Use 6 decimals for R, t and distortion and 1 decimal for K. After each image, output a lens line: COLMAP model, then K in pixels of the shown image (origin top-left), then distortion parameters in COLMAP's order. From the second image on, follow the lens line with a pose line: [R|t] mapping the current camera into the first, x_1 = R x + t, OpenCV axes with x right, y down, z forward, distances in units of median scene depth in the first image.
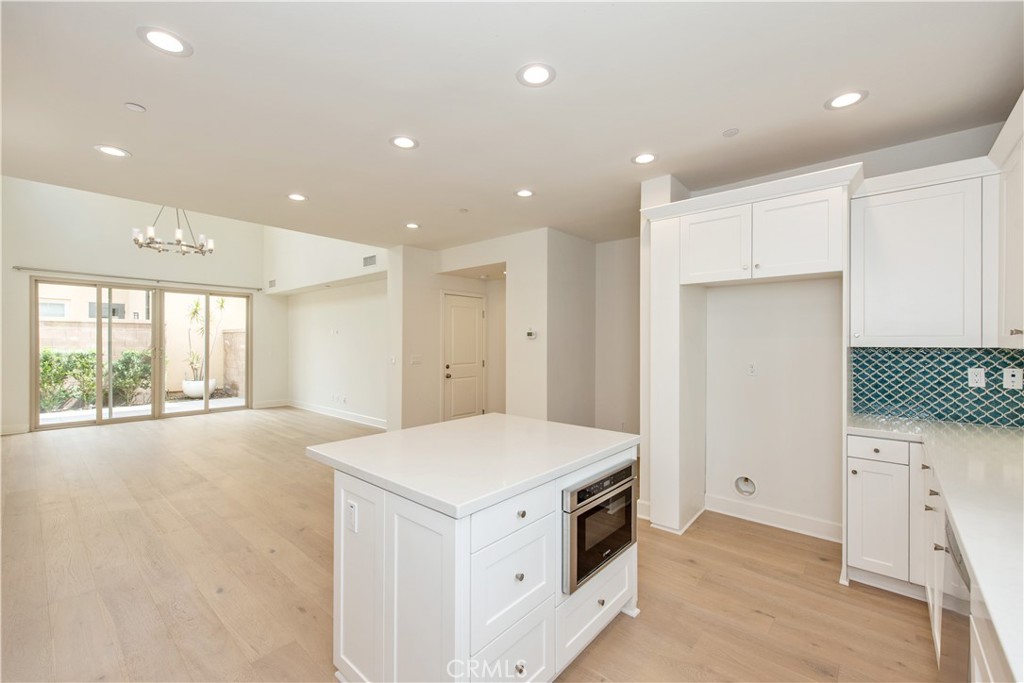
lens RADIAL K [[416.0, 0, 514.9], [0, 416.0, 344.9], [0, 0, 1]] dist [0.000488, 0.000232]
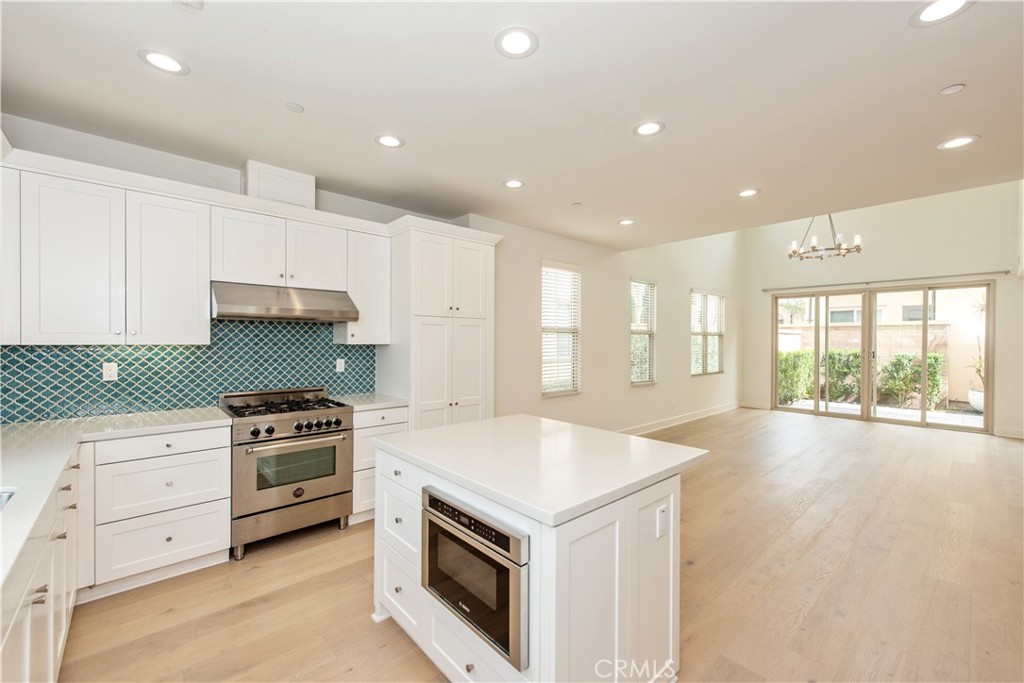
lens RADIAL K [[416.0, 0, 512.6], [0, 416.0, 342.1], [0, 0, 1]] dist [0.000488, 0.000232]
pose [[-0.123687, 0.001243, -0.992321, 0.207756], [-0.012114, 0.999923, 0.002763, -0.003575], [0.992247, 0.012363, -0.123662, 0.244087]]
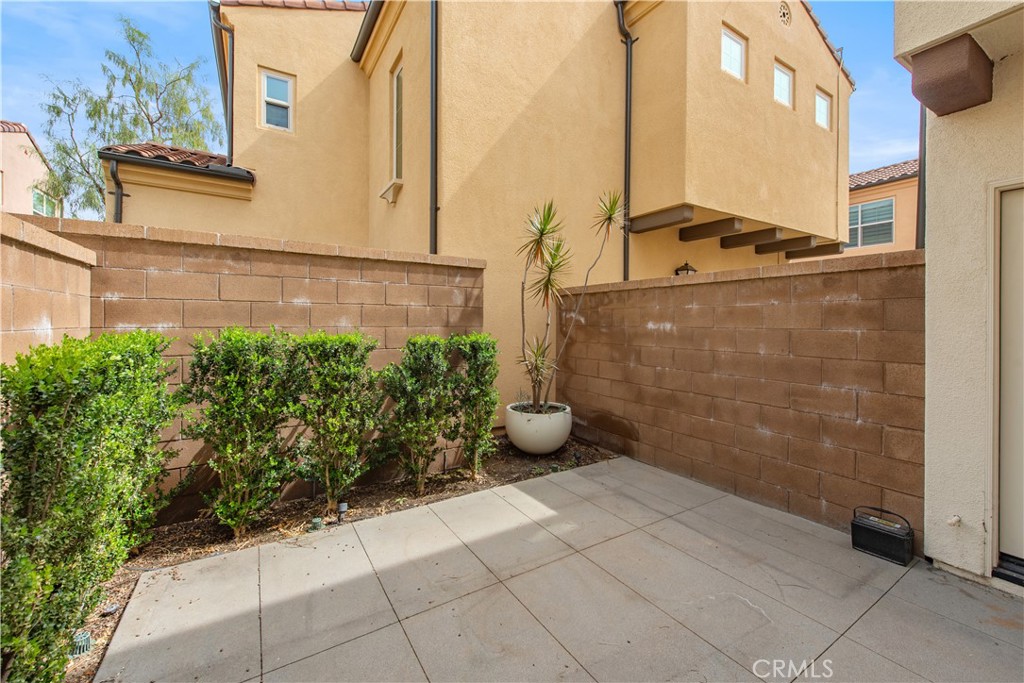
lens RADIAL K [[402.3, 0, 523.0], [0, 402.3, 324.0], [0, 0, 1]] dist [-0.001095, -0.000307]
pose [[0.960888, 0.007538, -0.276834, -0.900270], [-0.009381, 0.999942, -0.005331, 0.005011], [0.276778, 0.007719, 0.960903, 0.831647]]
